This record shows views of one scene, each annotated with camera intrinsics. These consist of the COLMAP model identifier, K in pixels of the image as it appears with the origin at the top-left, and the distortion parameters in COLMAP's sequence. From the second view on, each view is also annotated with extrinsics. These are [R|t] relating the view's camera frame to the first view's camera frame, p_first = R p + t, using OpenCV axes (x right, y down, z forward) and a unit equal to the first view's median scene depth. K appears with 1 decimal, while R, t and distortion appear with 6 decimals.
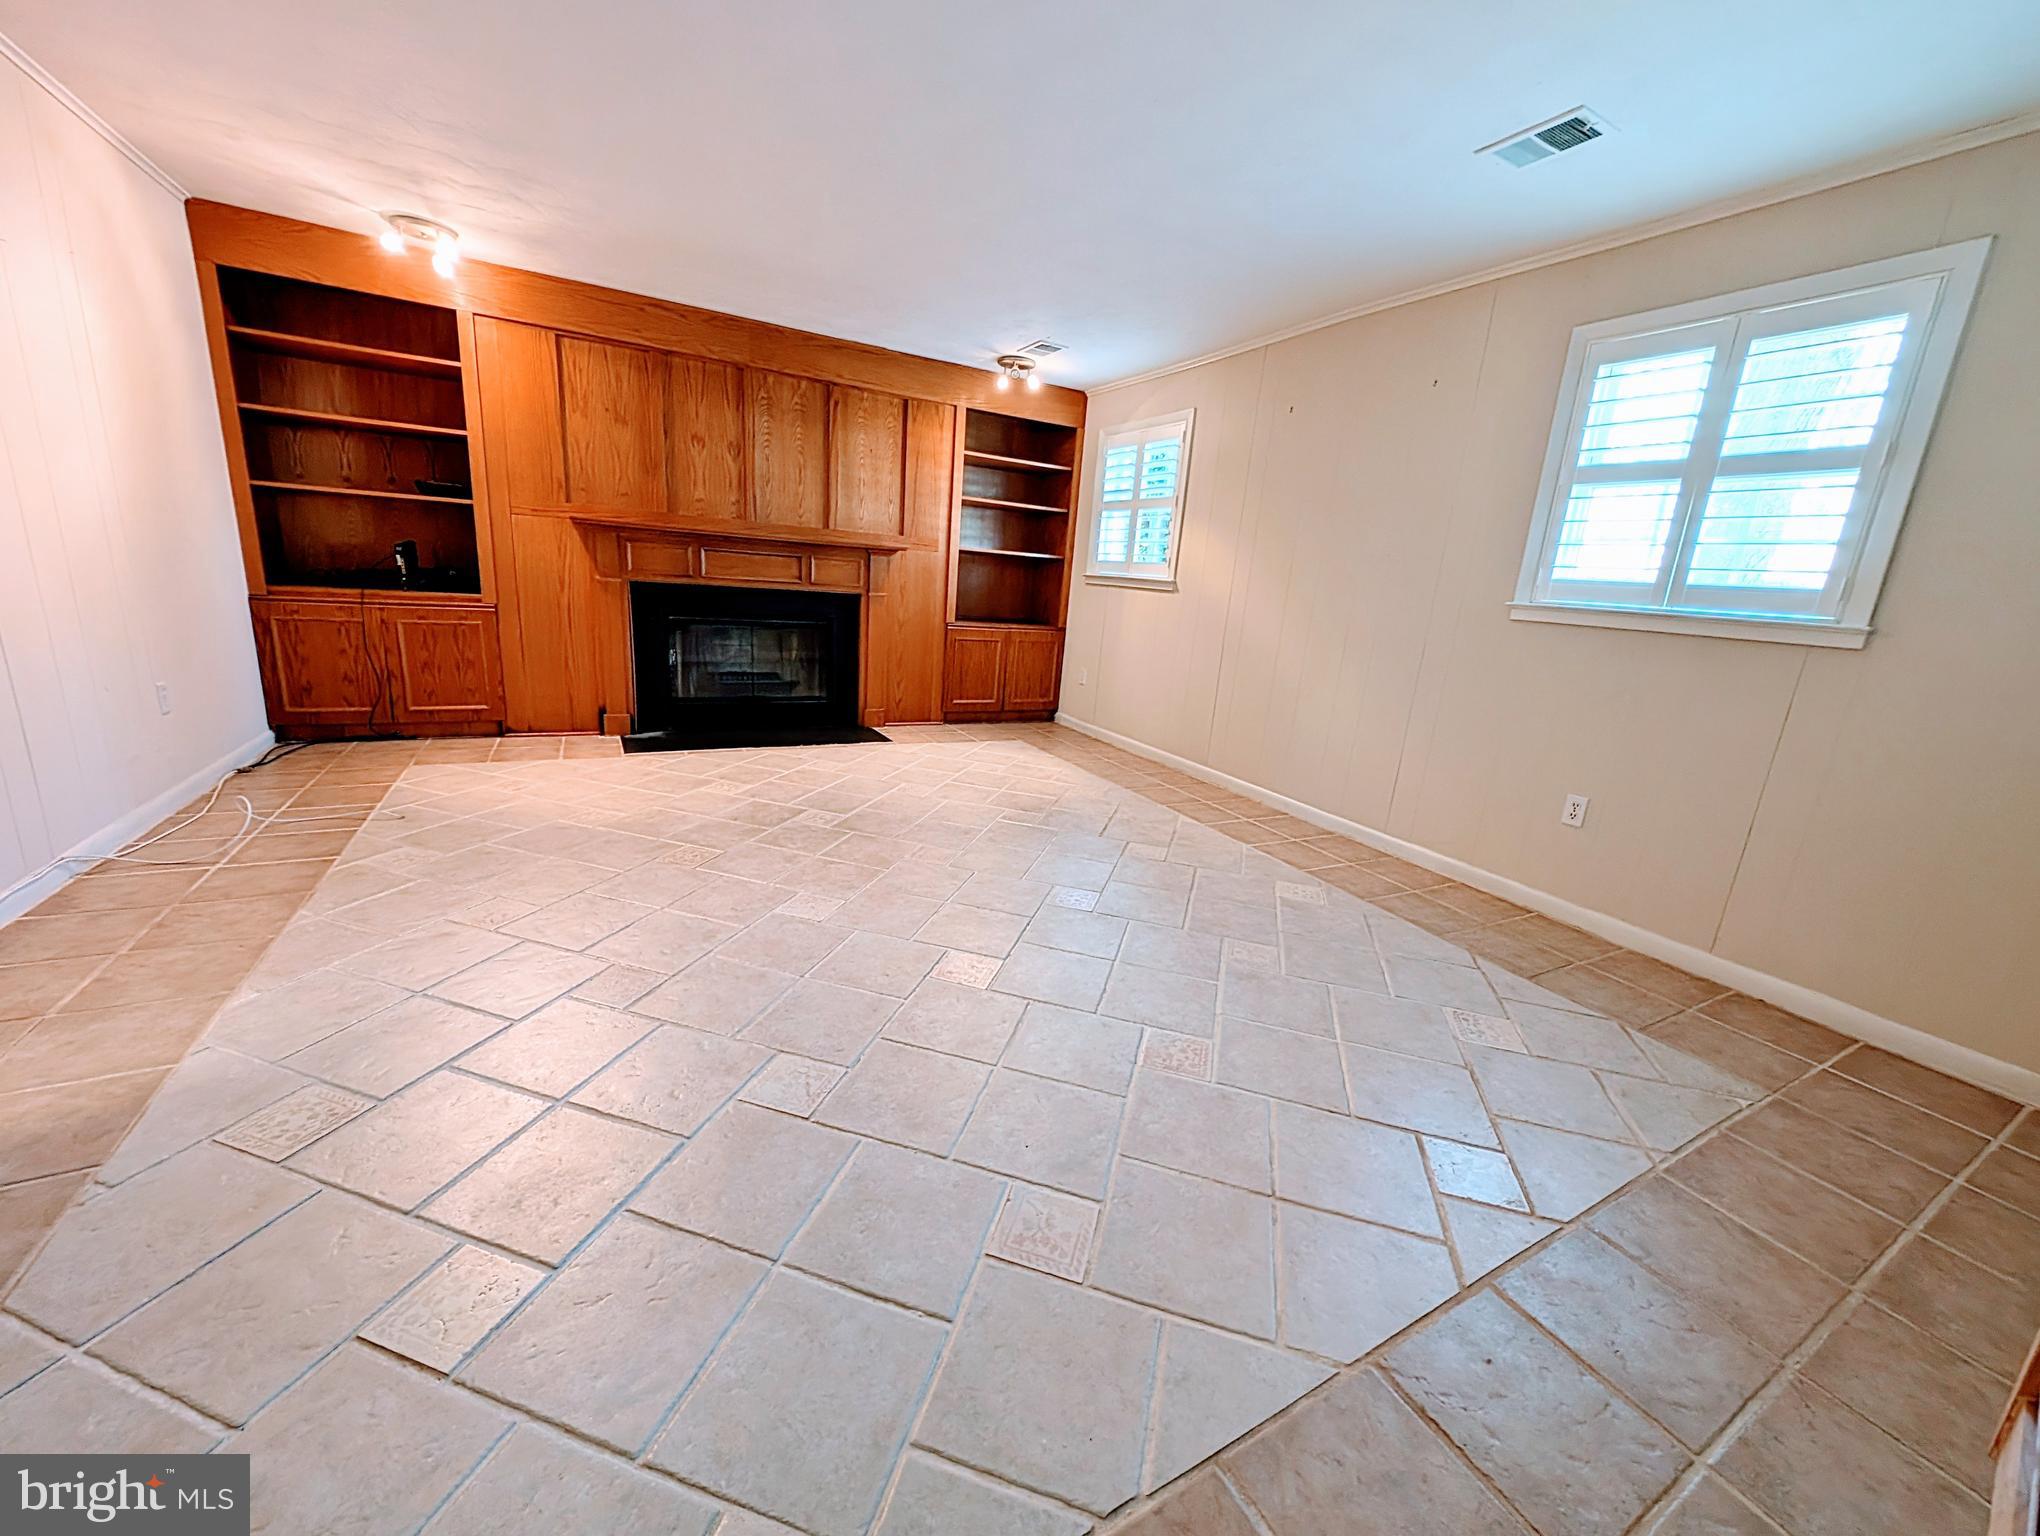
lens RADIAL K [[720.1, 0, 1020.0], [0, 720.1, 768.0], [0, 0, 1]] dist [0.001516, -0.002625]
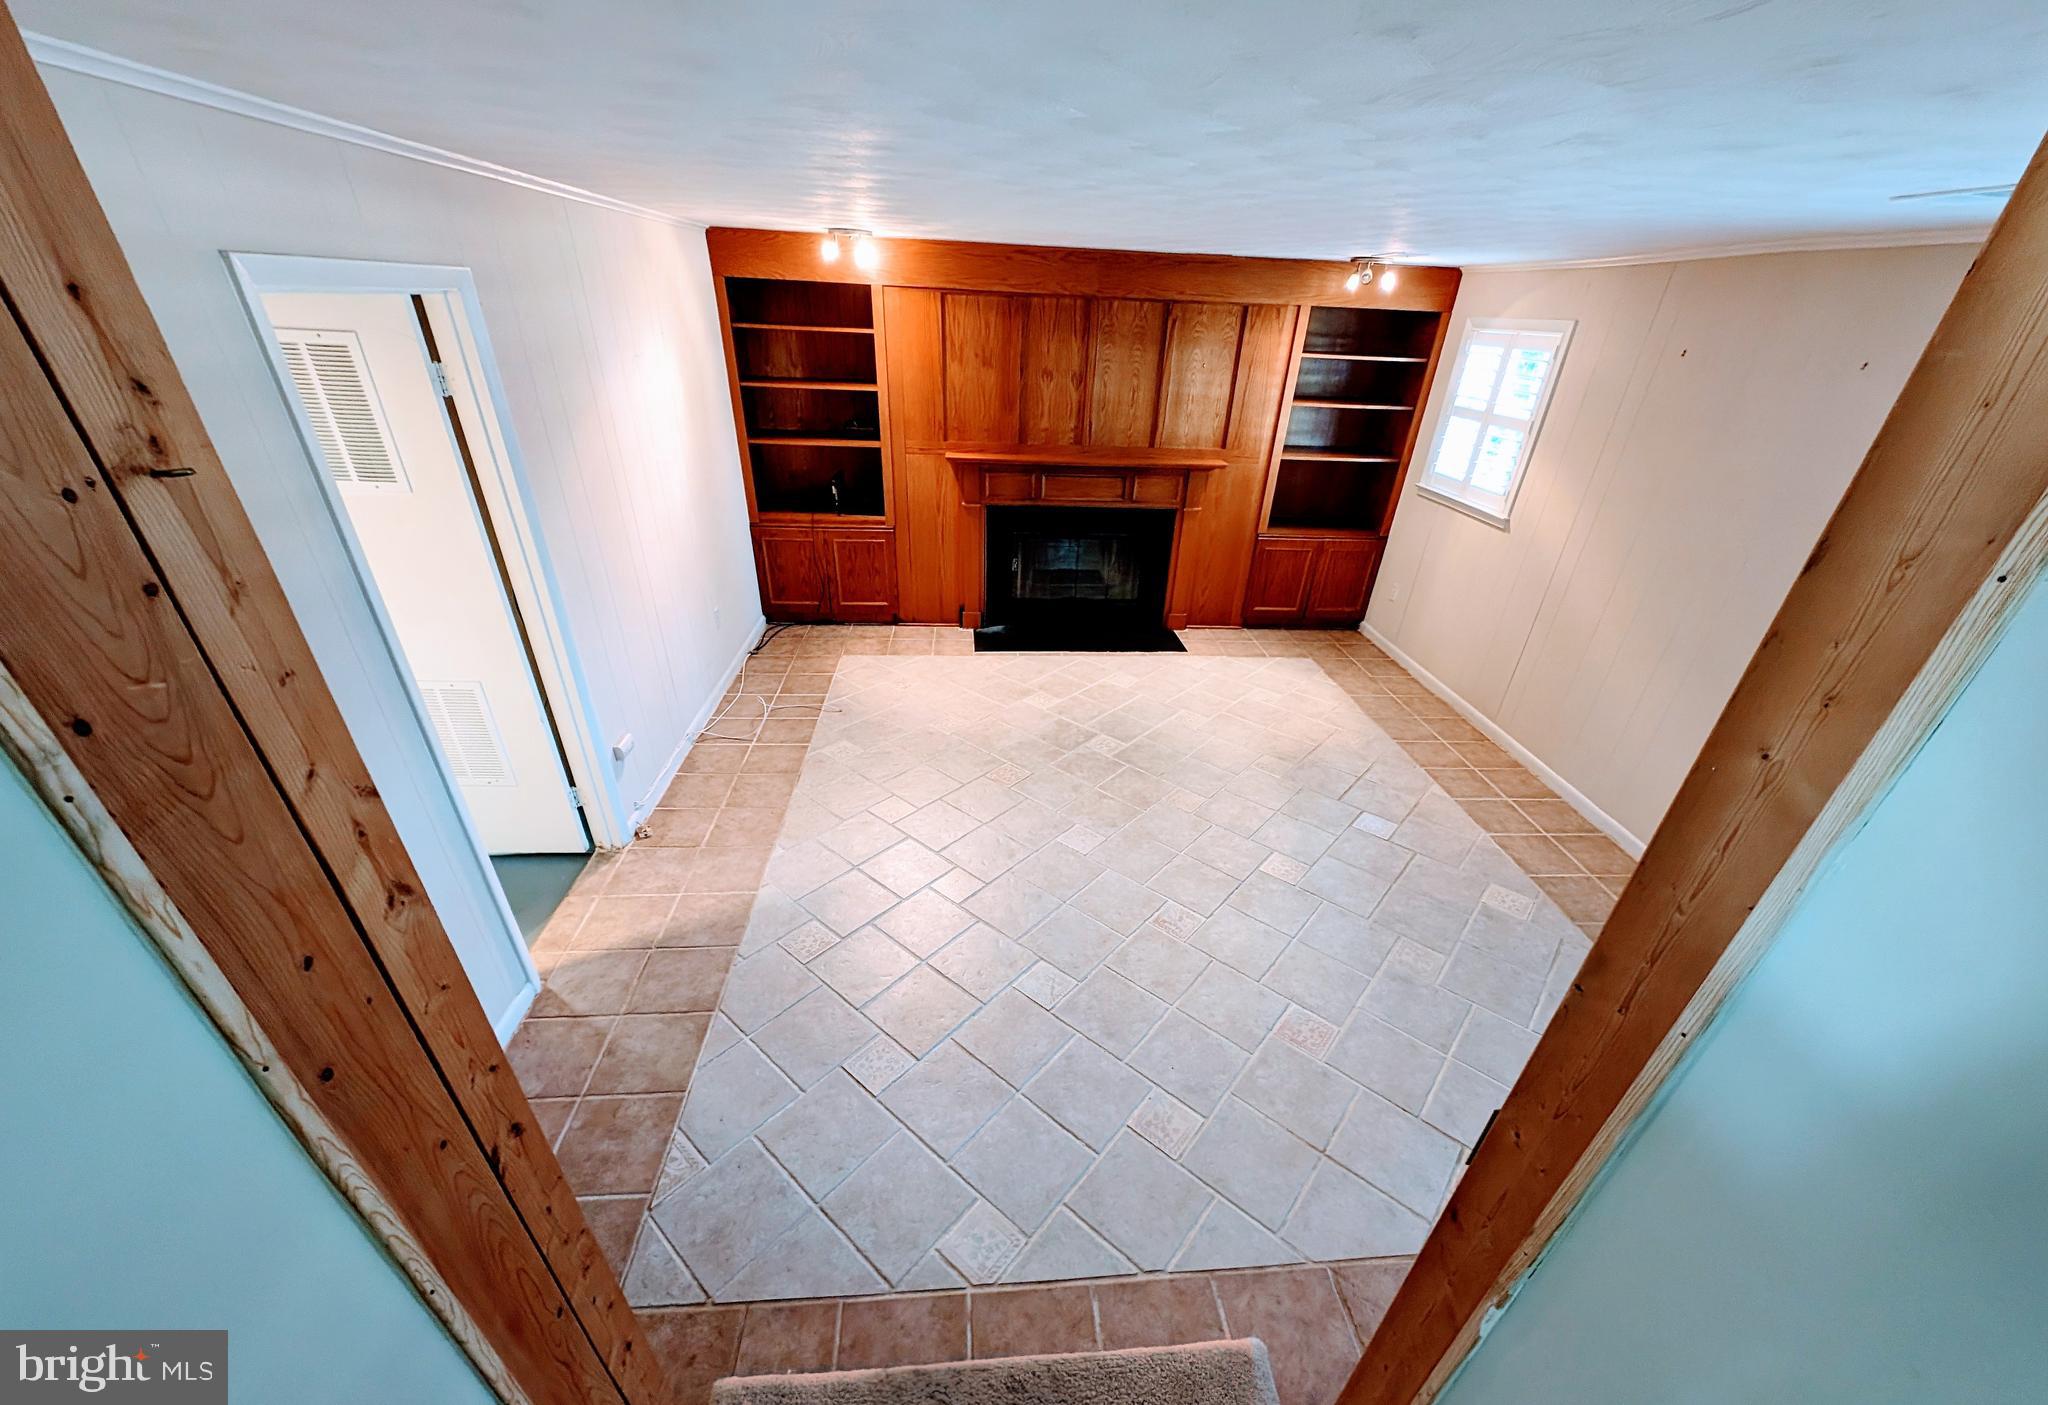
lens RADIAL K [[753.2, 0, 1073.8], [0, 753.2, 732.5], [0, 0, 1]] dist [0.001552, 0.000021]
pose [[0.921047, 0.179402, -0.345669, 0.098822], [-0.085963, 0.959339, 0.268846, -0.242482], [0.379845, -0.217905, 0.899019, -0.164639]]
